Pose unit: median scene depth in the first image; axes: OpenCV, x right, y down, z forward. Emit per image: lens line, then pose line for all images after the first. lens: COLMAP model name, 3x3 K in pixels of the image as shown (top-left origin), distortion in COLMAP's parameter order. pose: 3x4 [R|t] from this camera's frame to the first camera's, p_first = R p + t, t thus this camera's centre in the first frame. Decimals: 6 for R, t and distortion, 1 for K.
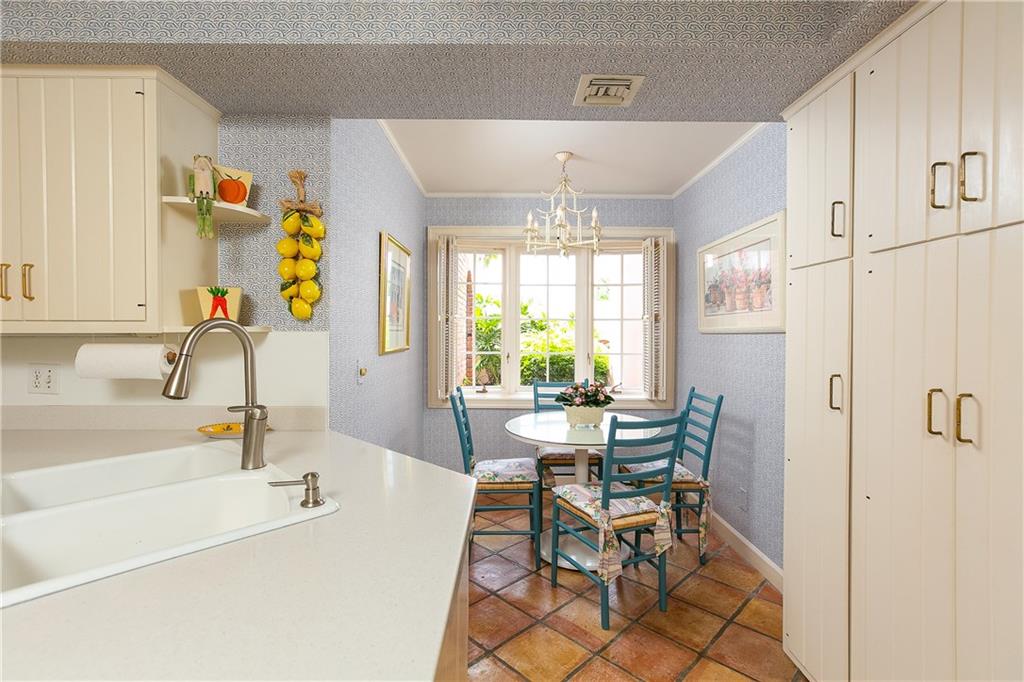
lens RADIAL K [[485.6, 0, 516.8], [0, 485.6, 335.2], [0, 0, 1]] dist [-0.002758, 0.008523]
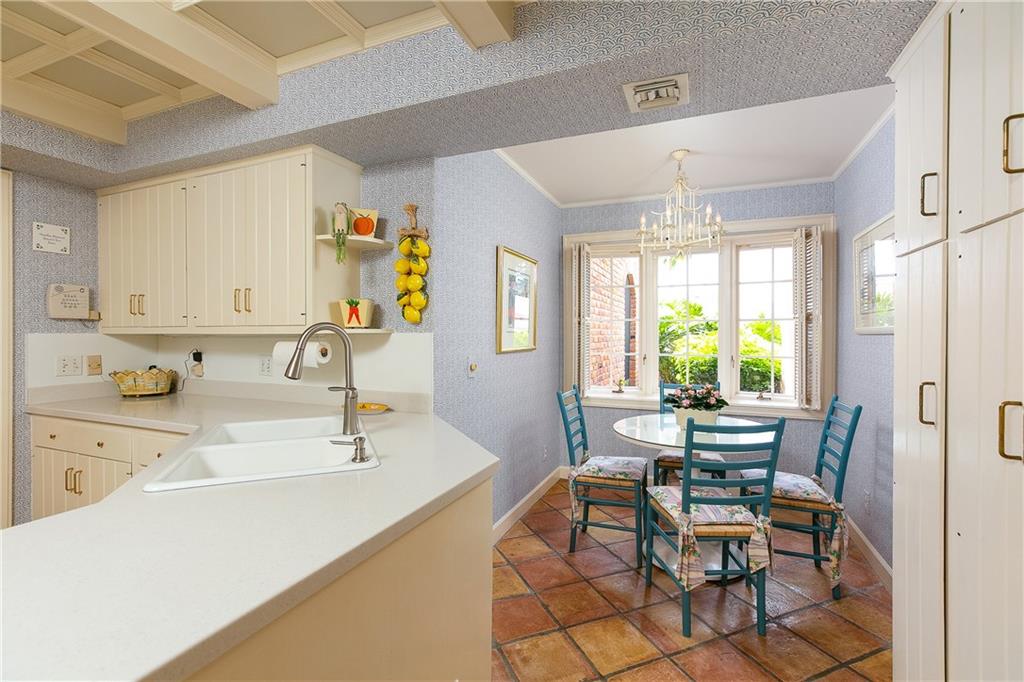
lens RADIAL K [[485.6, 0, 536.7], [0, 485.6, 334.4], [0, 0, 1]] dist [-0.002758, 0.008523]
pose [[0.920674, -0.002545, -0.390324, 0.292043], [-0.000536, 0.999970, -0.007785, 0.005742], [0.390332, 0.007377, 0.920644, -0.022406]]
